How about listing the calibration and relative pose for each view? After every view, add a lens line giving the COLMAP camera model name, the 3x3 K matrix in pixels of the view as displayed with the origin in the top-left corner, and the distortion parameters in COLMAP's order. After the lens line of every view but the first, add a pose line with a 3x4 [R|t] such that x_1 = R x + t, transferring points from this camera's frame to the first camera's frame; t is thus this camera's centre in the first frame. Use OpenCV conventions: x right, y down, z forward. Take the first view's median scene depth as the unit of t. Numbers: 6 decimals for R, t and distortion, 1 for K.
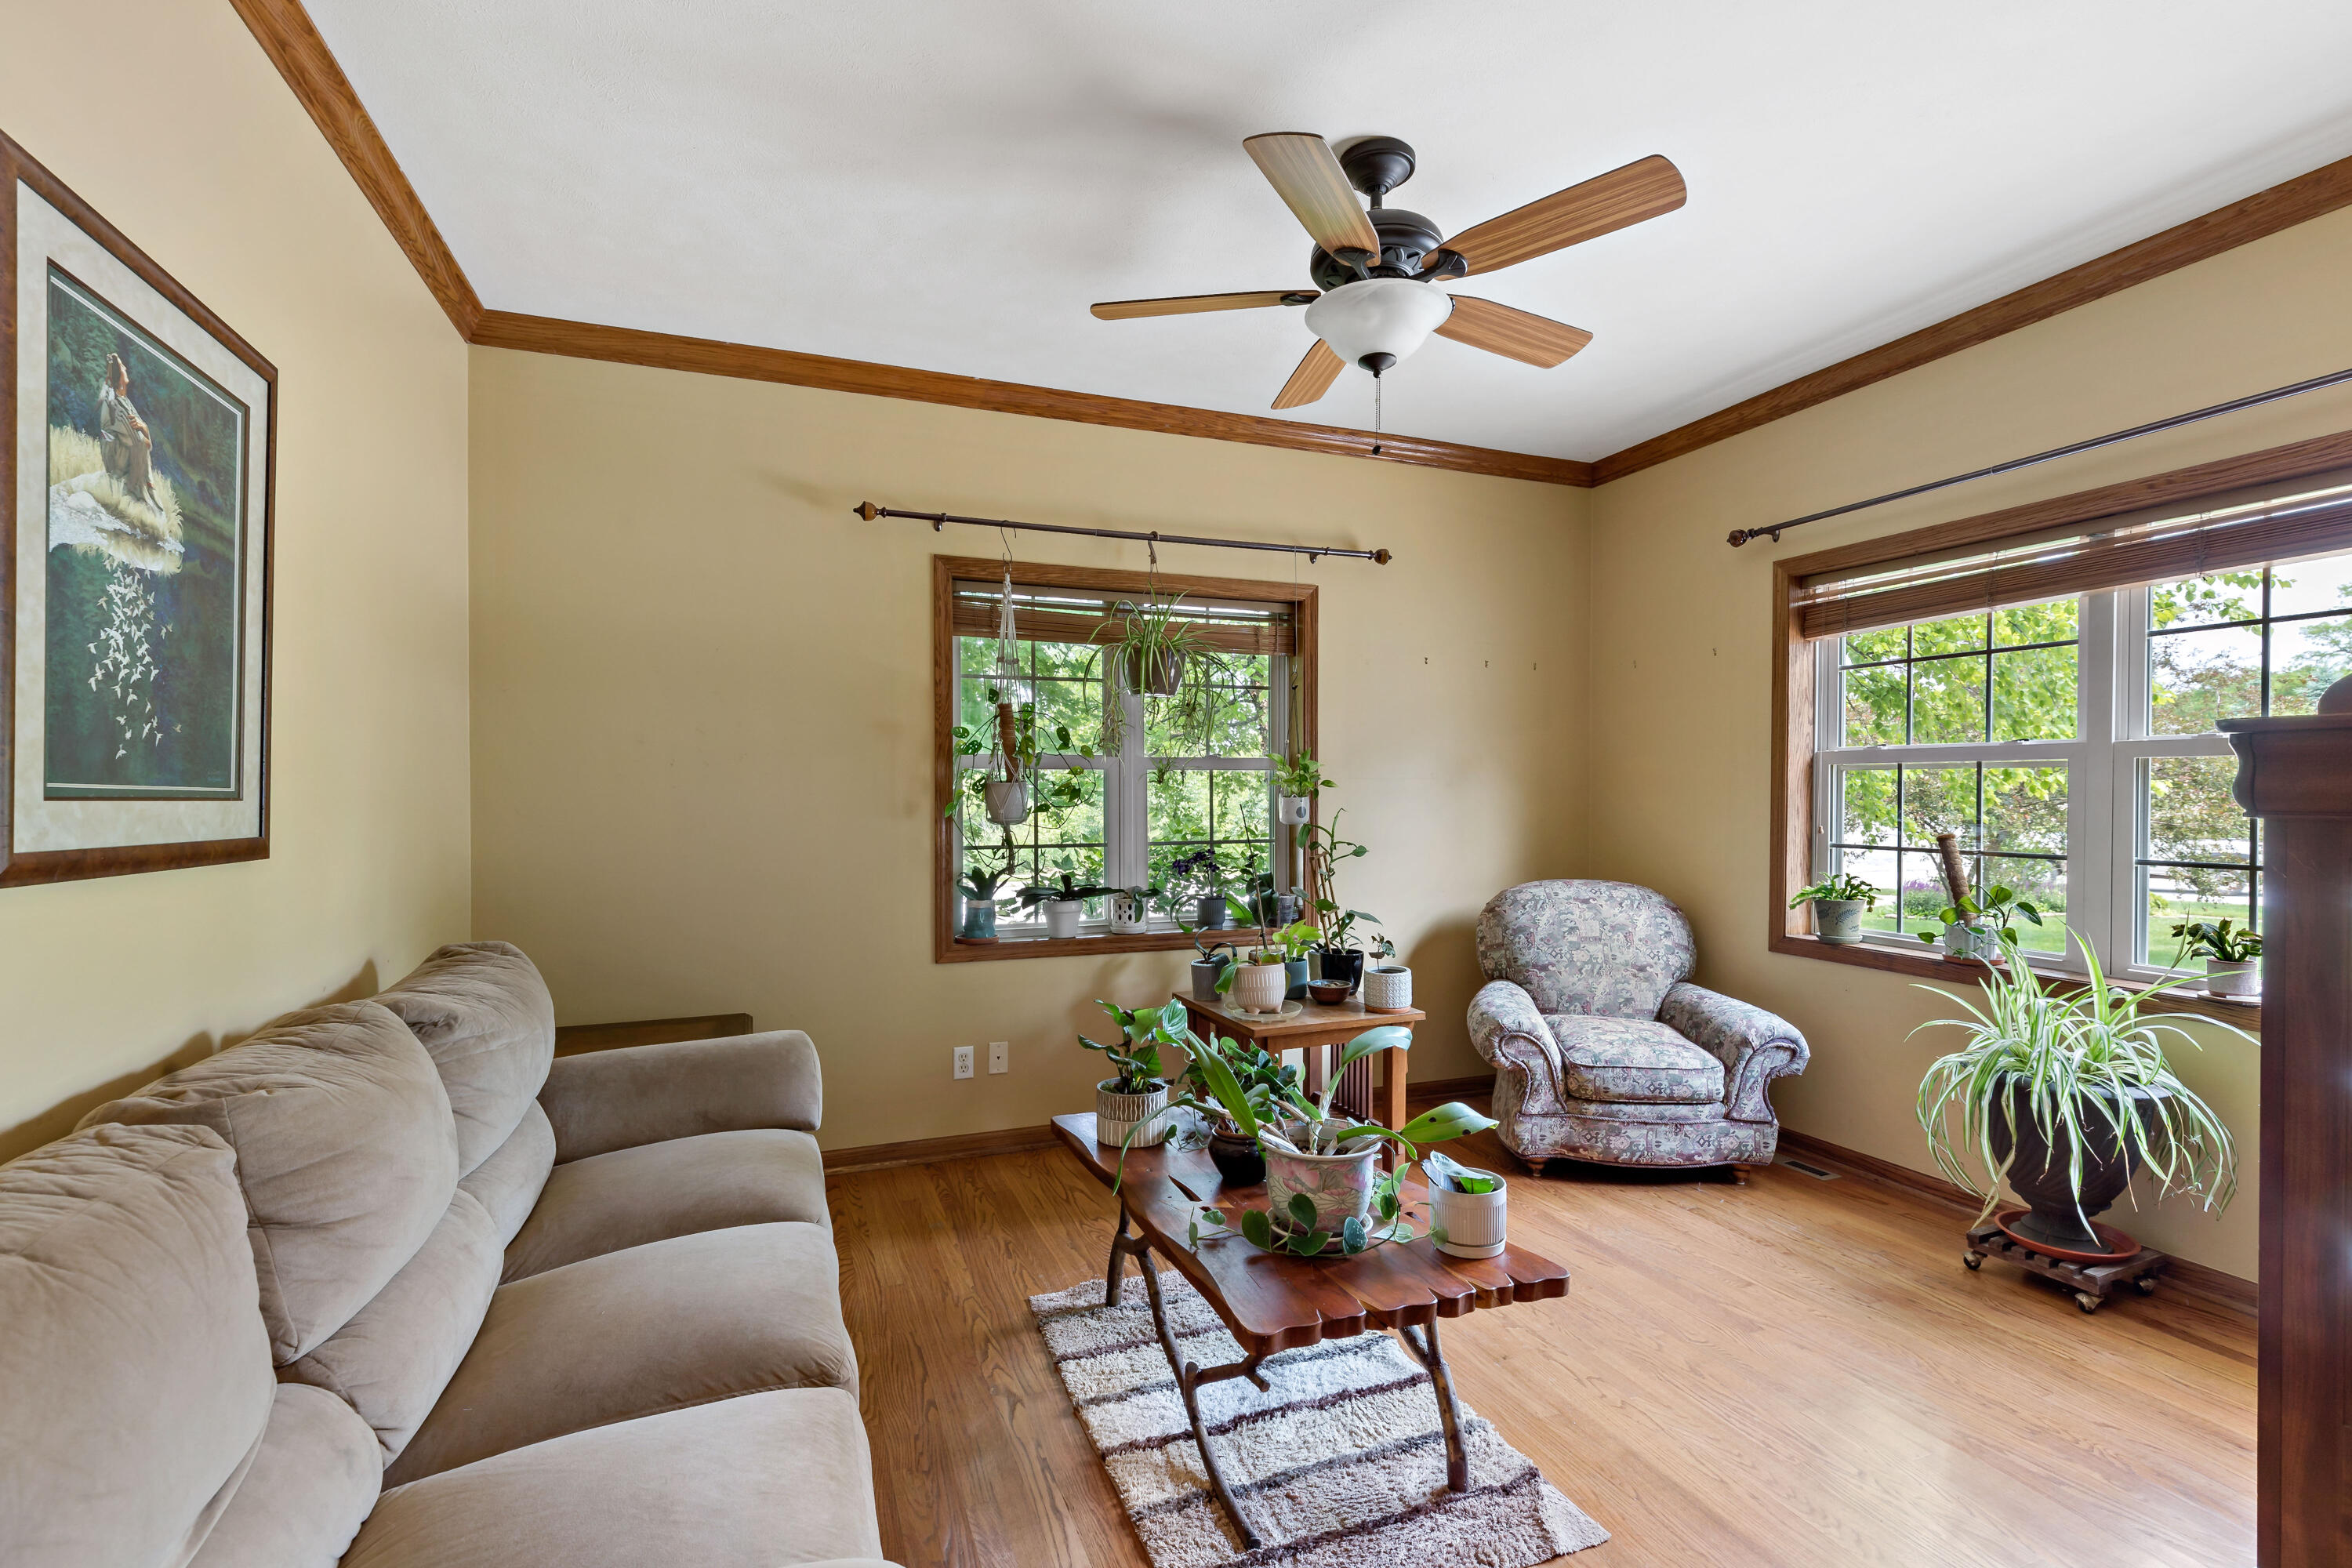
lens RADIAL K [[1058.2, 0, 1176.0], [0, 1058.2, 784.0], [0, 0, 1]] dist [0.000485, -0.000715]
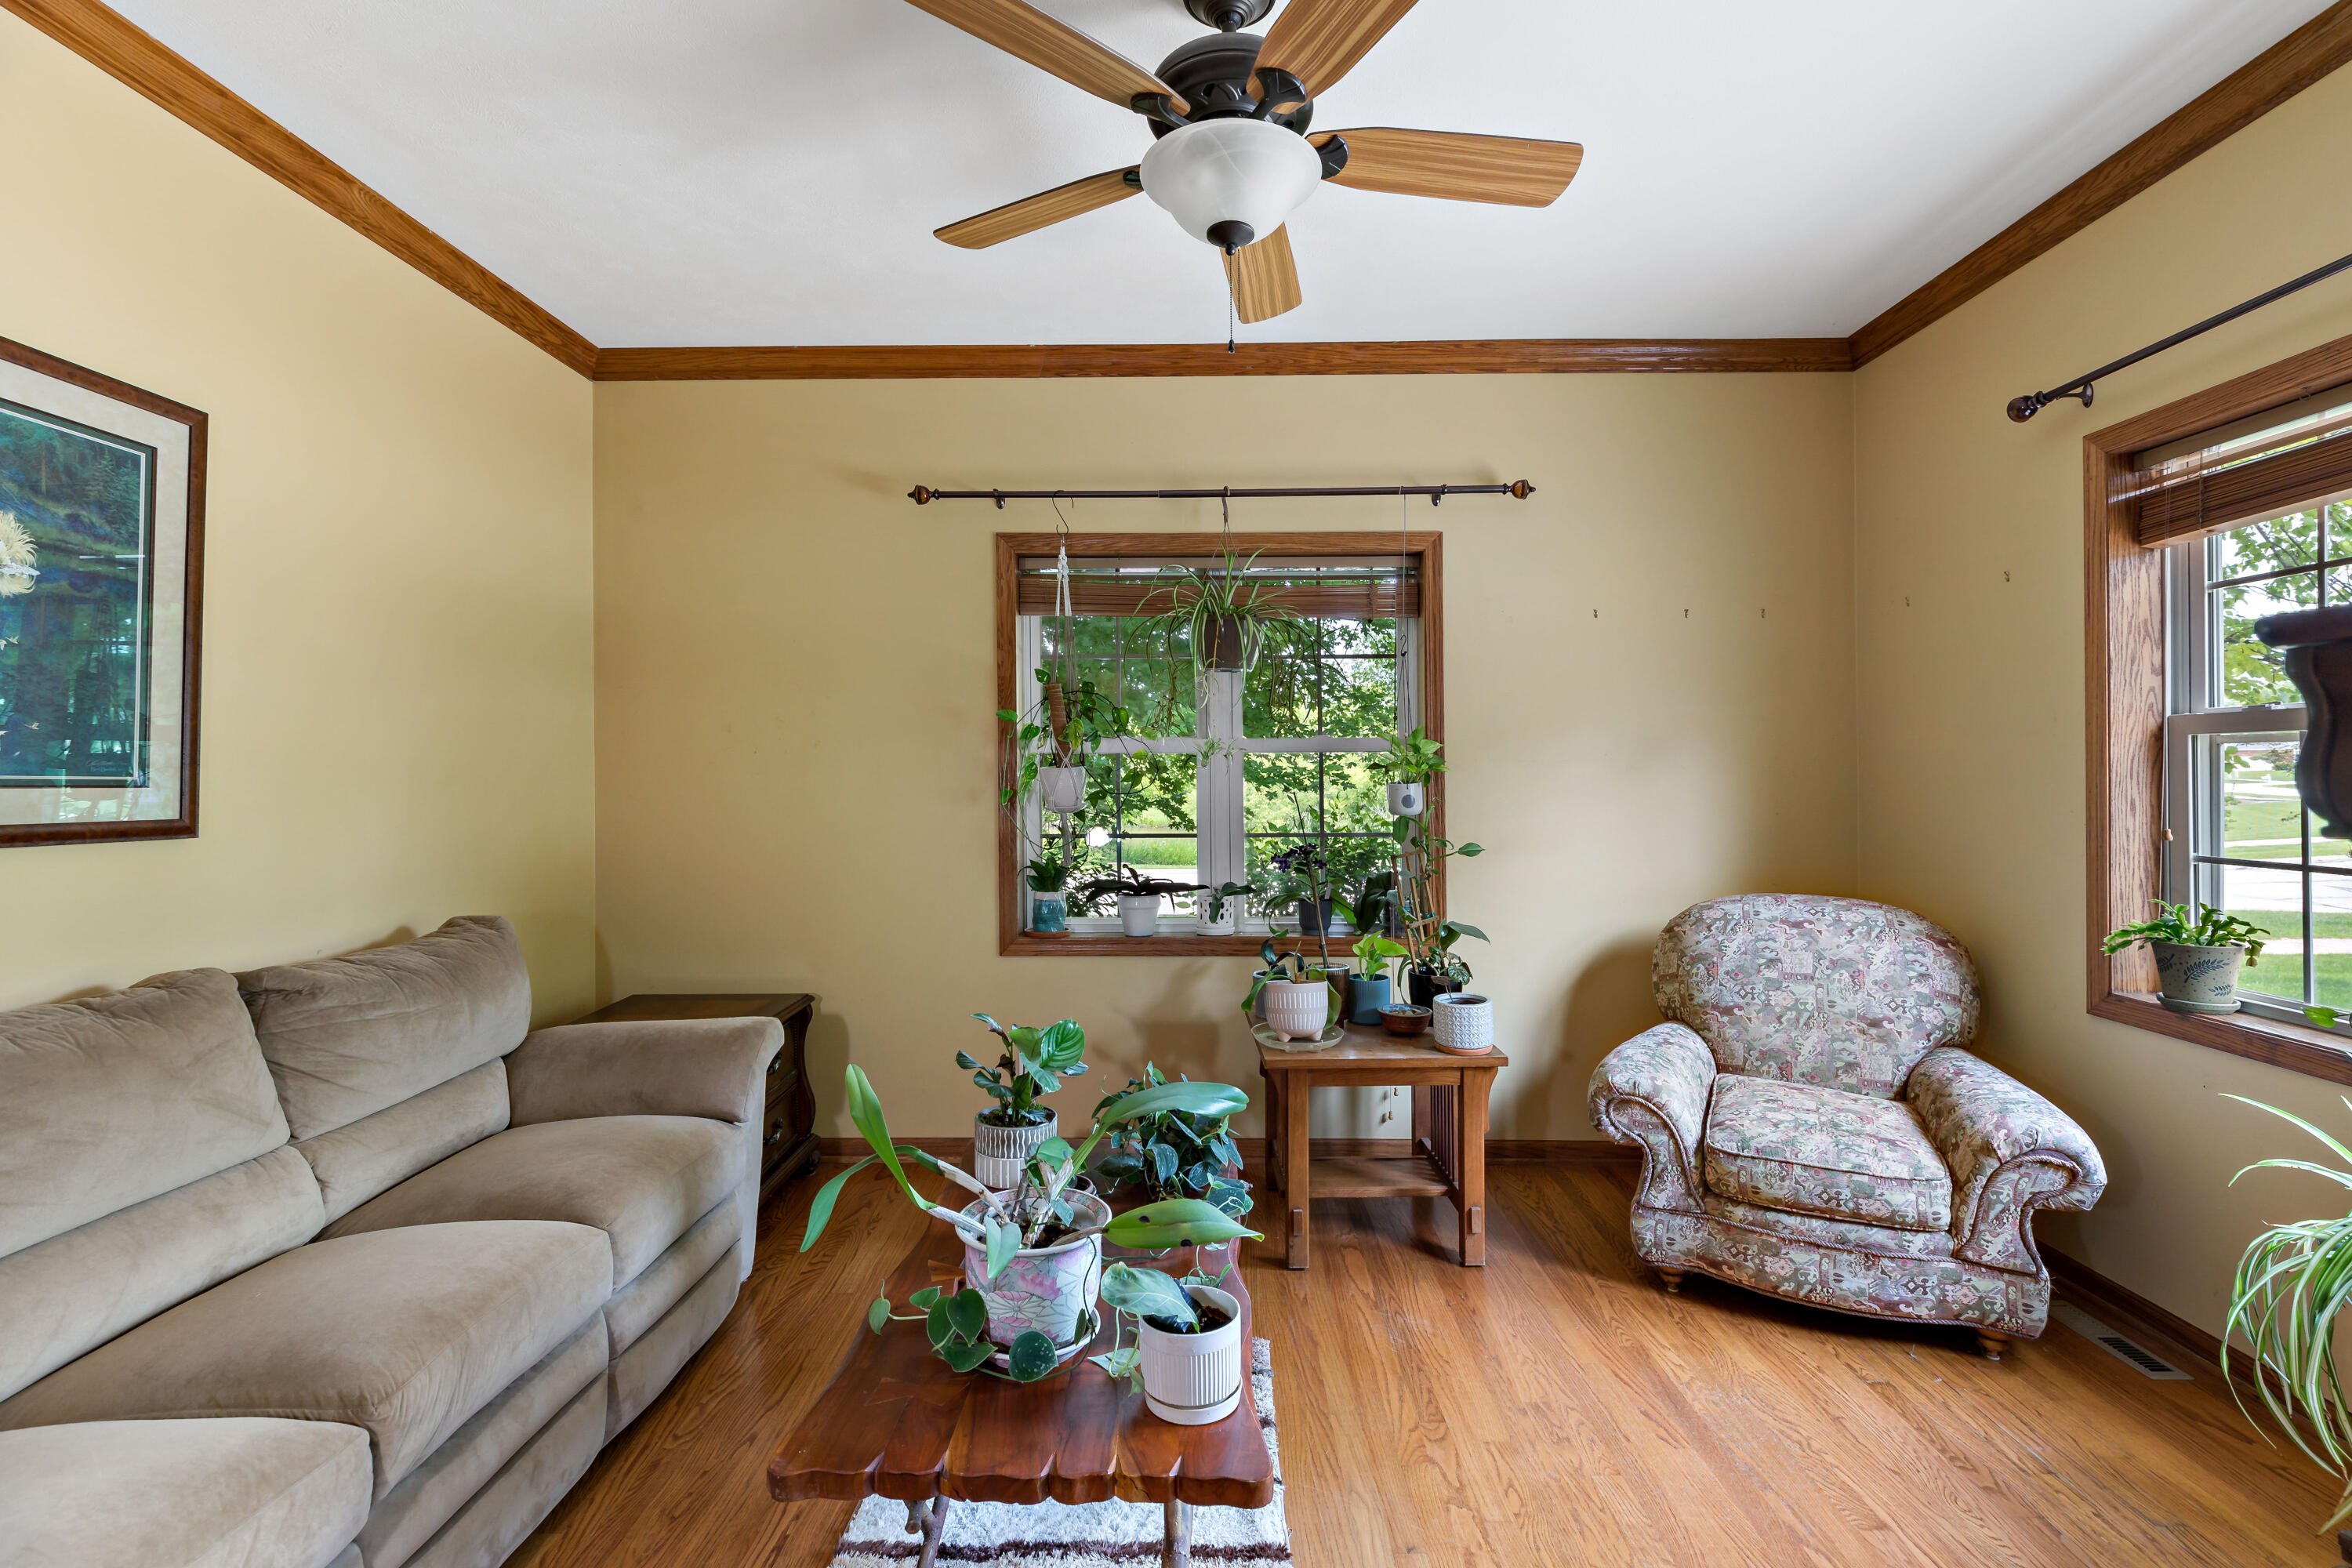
lens RADIAL K [[1060.4, 0, 1181.9], [0, 1060.4, 754.4], [0, 0, 1]] dist [0.000005, 0.001698]
pose [[0.928713, -0.009168, -0.370686, 0.300131], [0.004278, 0.999893, -0.014012, 0.000190], [0.370774, 0.011428, 0.928653, 0.170975]]
